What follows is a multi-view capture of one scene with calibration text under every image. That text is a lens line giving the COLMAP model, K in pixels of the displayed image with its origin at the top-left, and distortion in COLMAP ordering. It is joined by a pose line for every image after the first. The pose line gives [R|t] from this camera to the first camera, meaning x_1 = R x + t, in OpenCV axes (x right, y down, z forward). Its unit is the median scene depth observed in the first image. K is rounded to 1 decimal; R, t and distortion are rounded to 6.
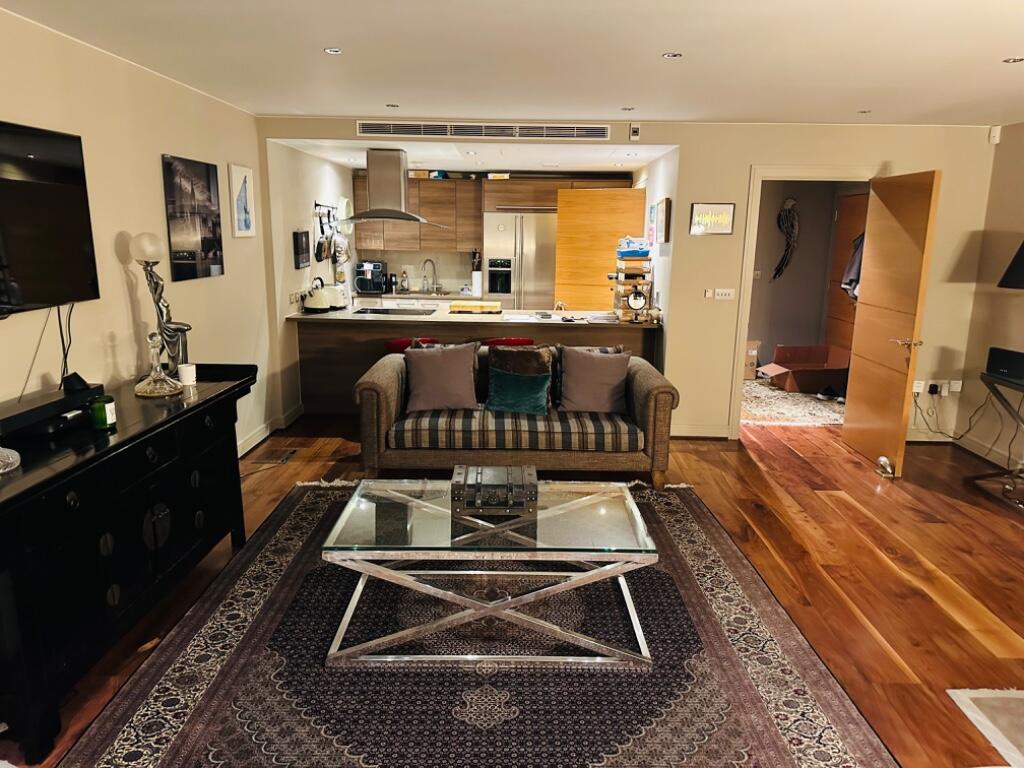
lens RADIAL K [[728.6, 0, 512.0], [0, 728.6, 384.0], [0, 0, 1]] dist [-0.032630, -0.002488]
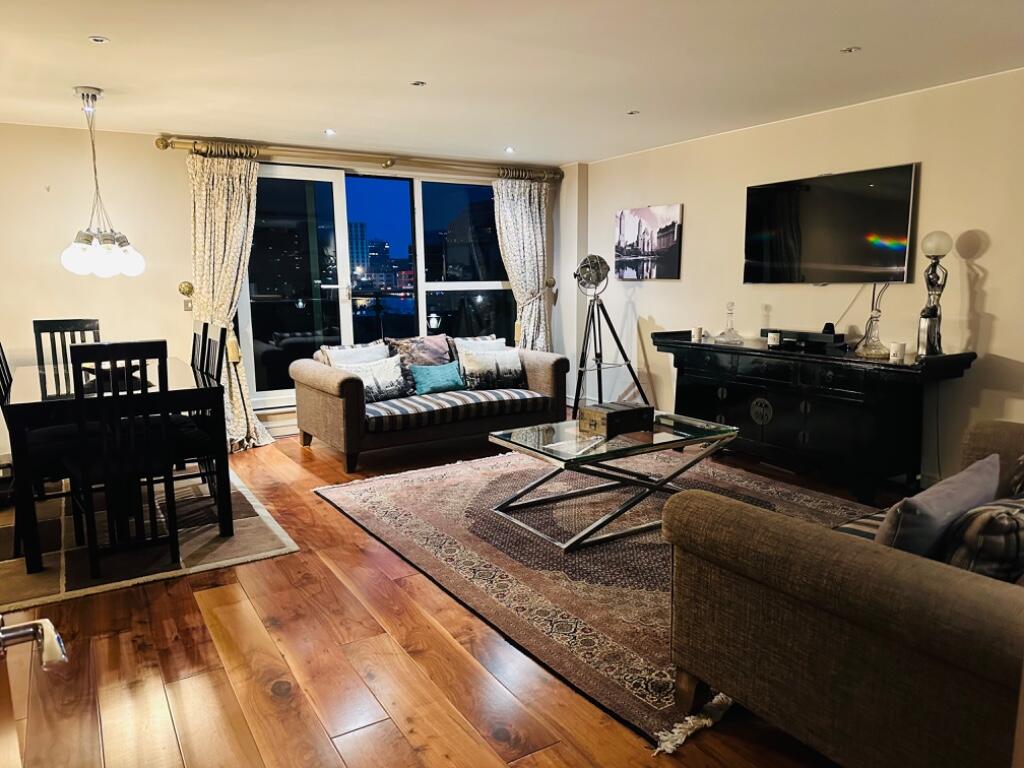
lens RADIAL K [[728.6, 0, 512.0], [0, 728.6, 384.0], [0, 0, 1]] dist [-0.032630, -0.002488]
pose [[-0.849788, 0.079547, -0.521088, 0.529148], [-0.105054, 0.943160, 0.315299, -0.200917], [0.516550, 0.322680, -0.793129, 1.221127]]
